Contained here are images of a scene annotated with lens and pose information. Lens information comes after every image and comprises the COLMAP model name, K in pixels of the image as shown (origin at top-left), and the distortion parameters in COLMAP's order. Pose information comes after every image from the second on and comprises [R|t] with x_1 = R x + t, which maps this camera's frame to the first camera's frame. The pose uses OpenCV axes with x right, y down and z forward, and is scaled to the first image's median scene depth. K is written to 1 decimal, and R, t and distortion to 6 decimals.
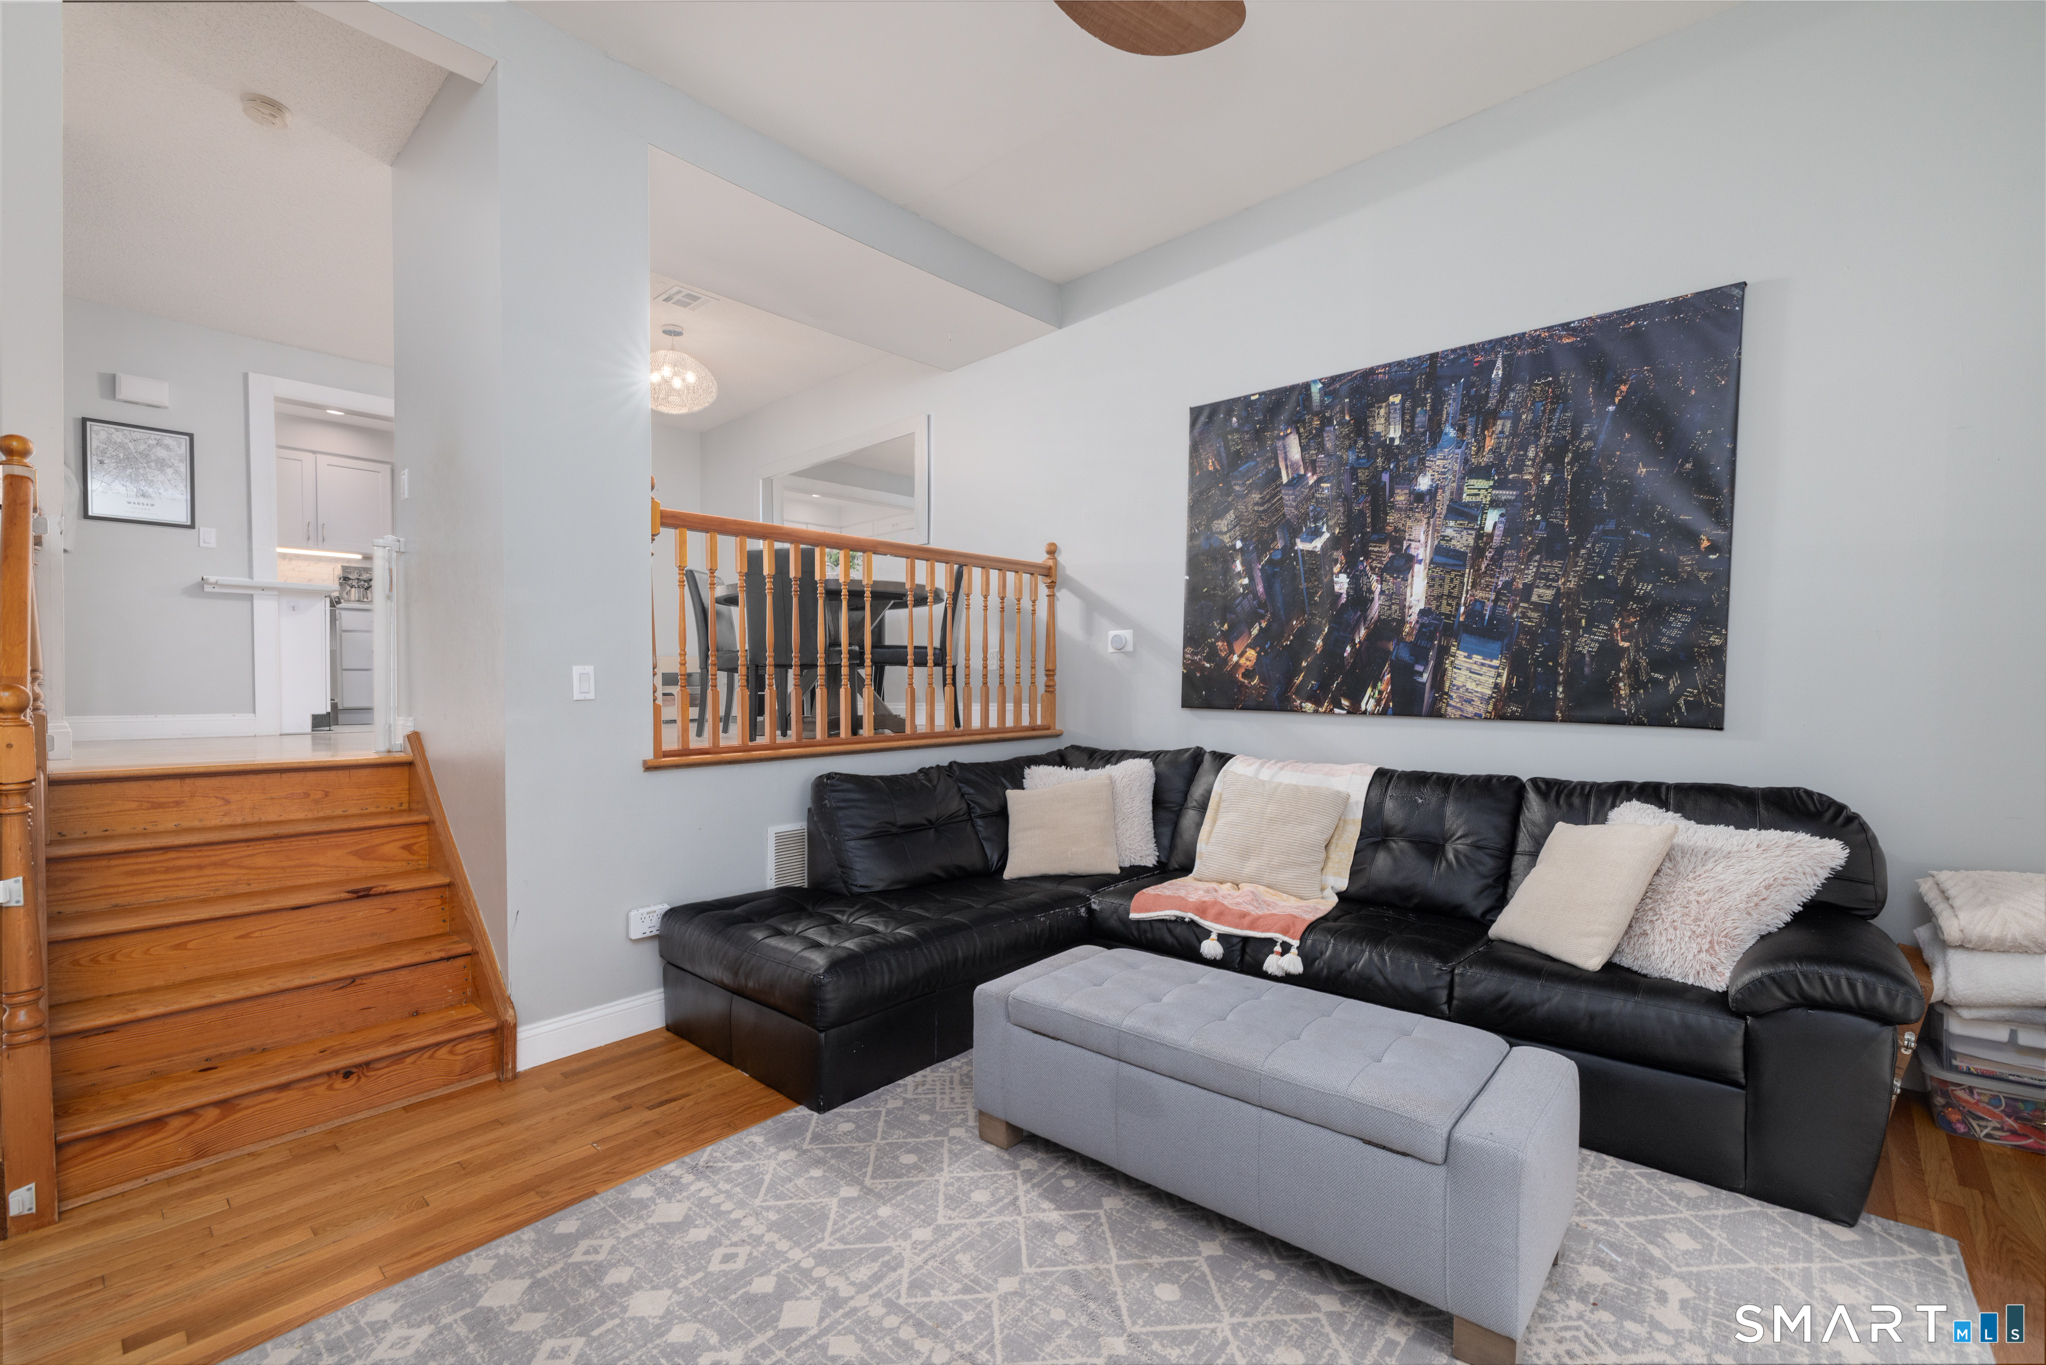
lens RADIAL K [[868.0, 0, 1011.7], [0, 868.0, 708.0], [0, 0, 1]] dist [-0.003457, 0.000557]
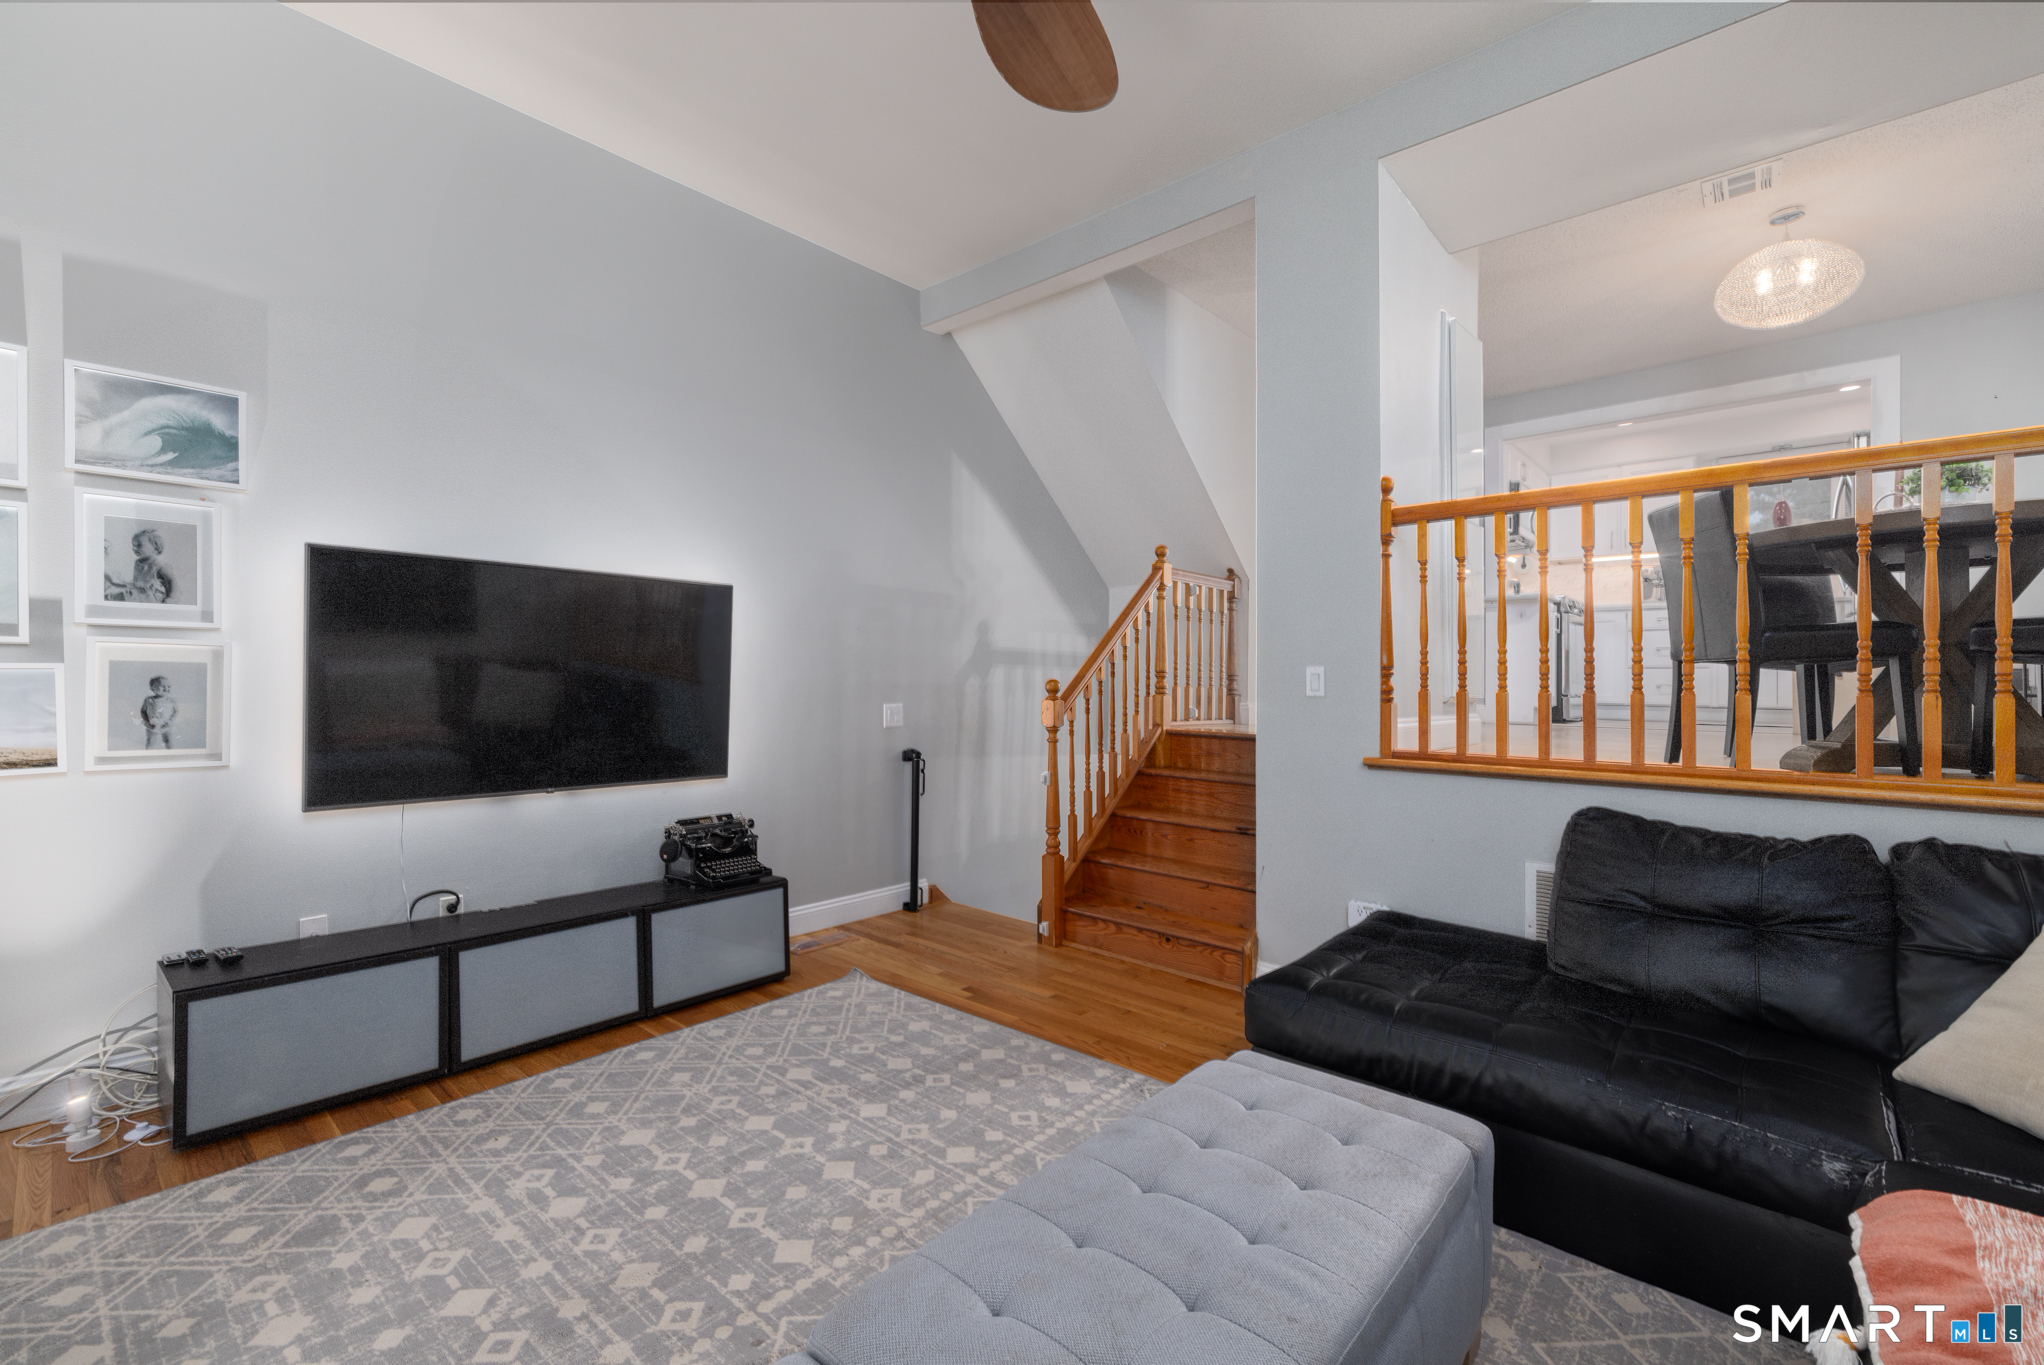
lens RADIAL K [[867.2, 0, 1019.0], [0, 867.2, 670.9], [0, 0, 1]] dist [-0.003457, 0.000557]
pose [[0.007982, -0.001455, -0.999967, 0.549309], [-0.033683, 0.999431, -0.001723, -0.024676], [0.999401, 0.033696, 0.007929, 0.527851]]
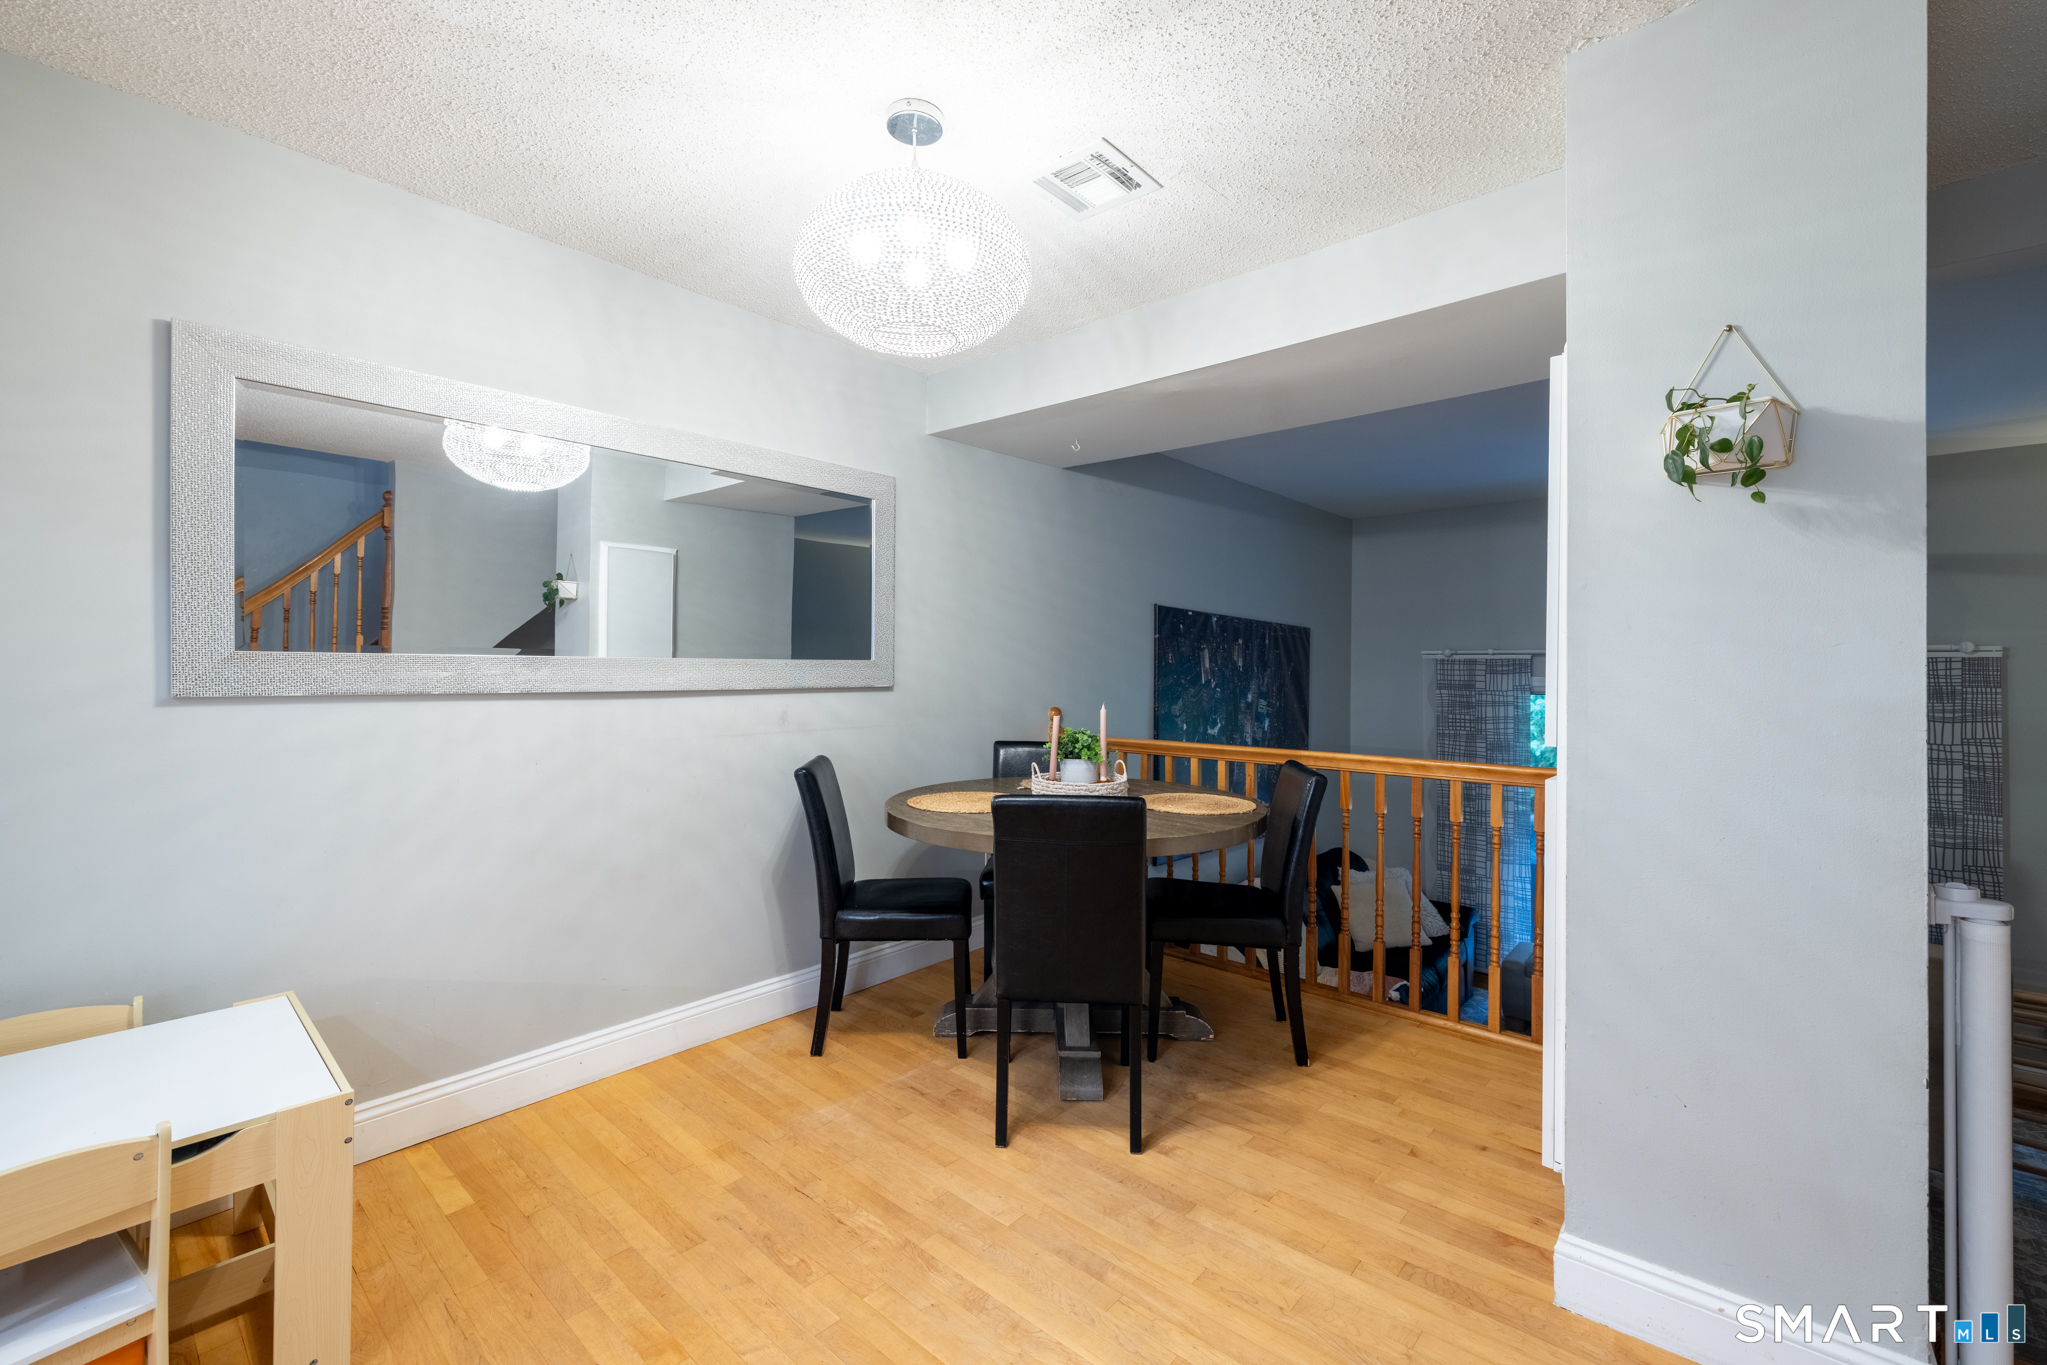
lens RADIAL K [[856.6, 0, 1004.3], [0, 856.6, 671.7], [0, 0, 1]] dist [-0.000100, 0.000449]
pose [[-0.006251, 0.006027, 0.999962, -1.174719], [0.018760, 0.999807, -0.005909, -0.320463], [-0.999804, 0.018722, -0.006363, 1.529157]]
